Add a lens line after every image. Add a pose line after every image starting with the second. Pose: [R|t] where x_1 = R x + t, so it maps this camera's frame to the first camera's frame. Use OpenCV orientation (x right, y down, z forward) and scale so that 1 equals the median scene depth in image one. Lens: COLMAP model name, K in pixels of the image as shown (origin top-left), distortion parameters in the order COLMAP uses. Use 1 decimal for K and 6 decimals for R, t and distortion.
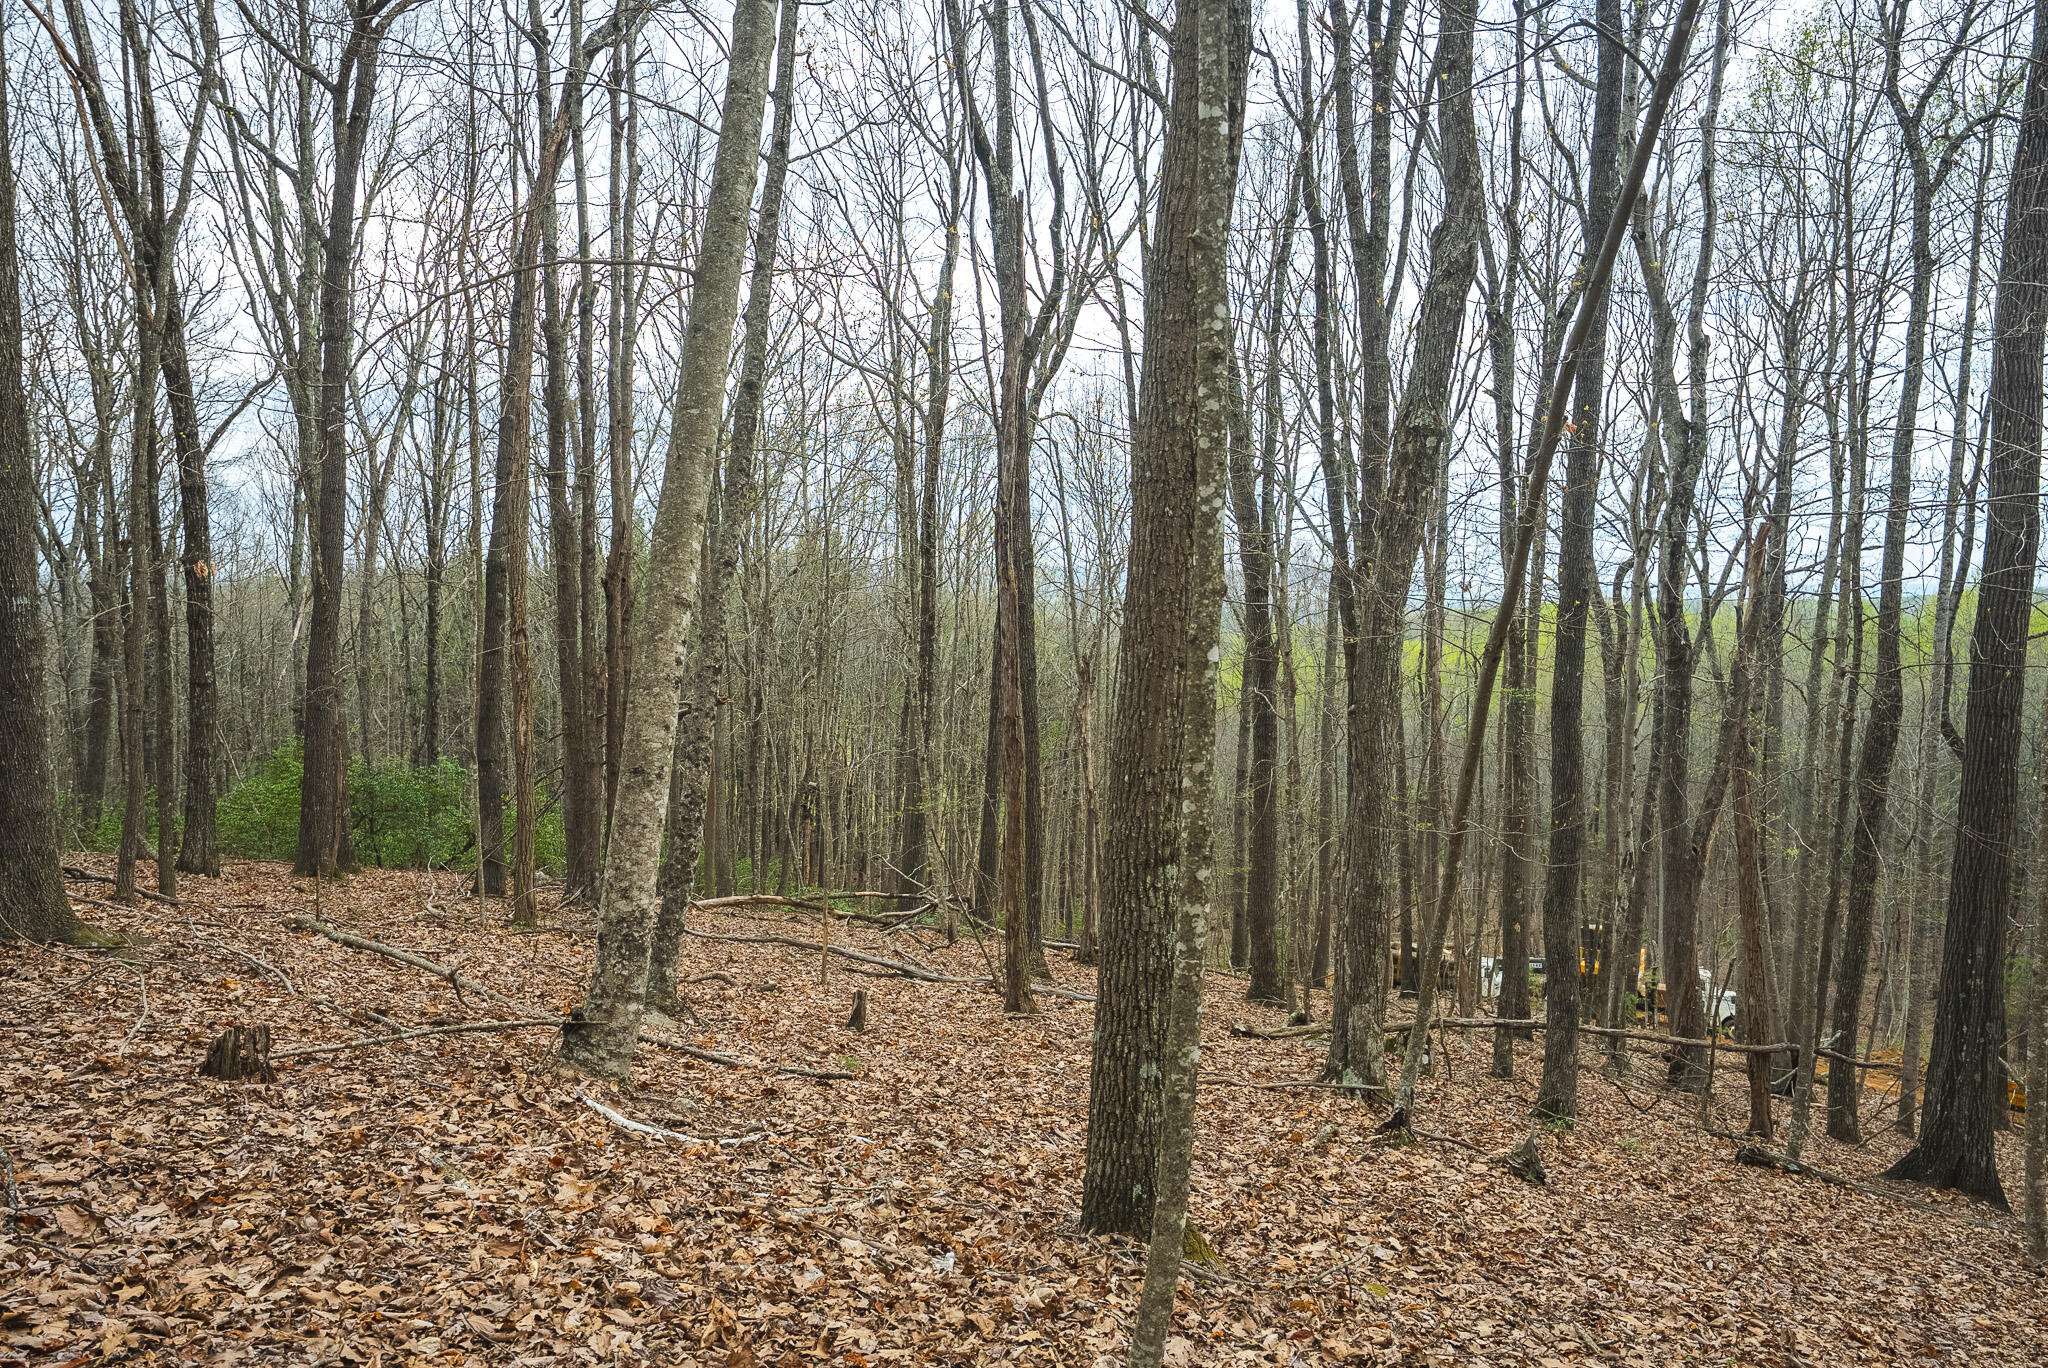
lens RADIAL K [[1345.7, 0, 1029.3], [0, 1345.7, 689.9], [0, 0, 1]] dist [0.025216, -0.001647]
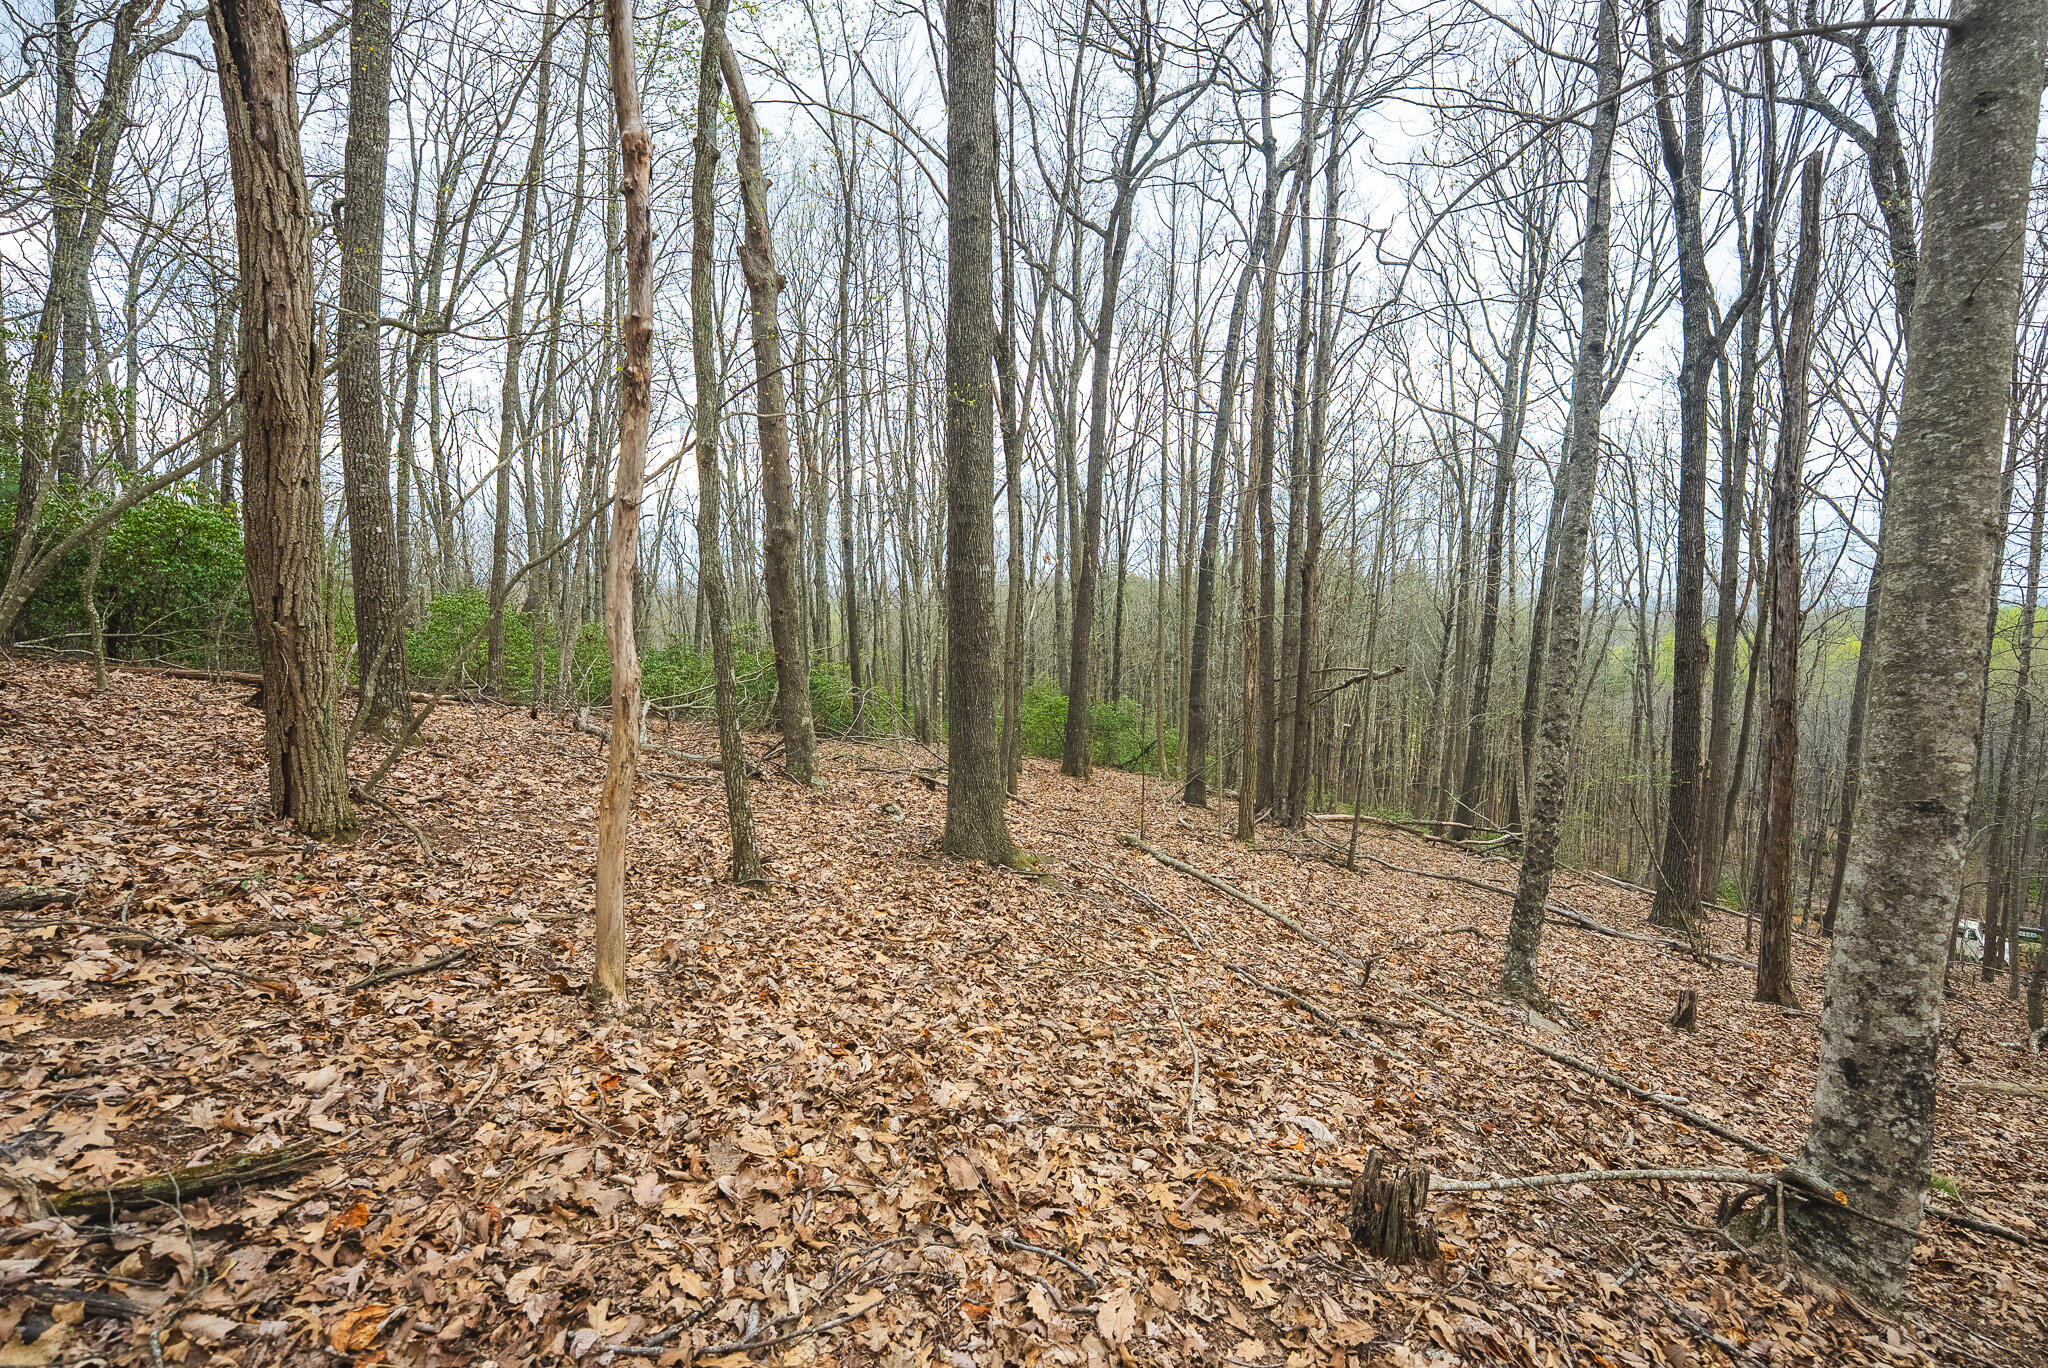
lens RADIAL K [[845.5, 0, 1036.1], [0, 845.5, 688.7], [0, 0, 1]] dist [-0.020650, 0.002582]
pose [[0.894802, 0.049312, -0.443732, -0.433467], [-0.032003, 0.998409, 0.046418, 0.001758], [0.445316, -0.027334, 0.894956, 0.431485]]
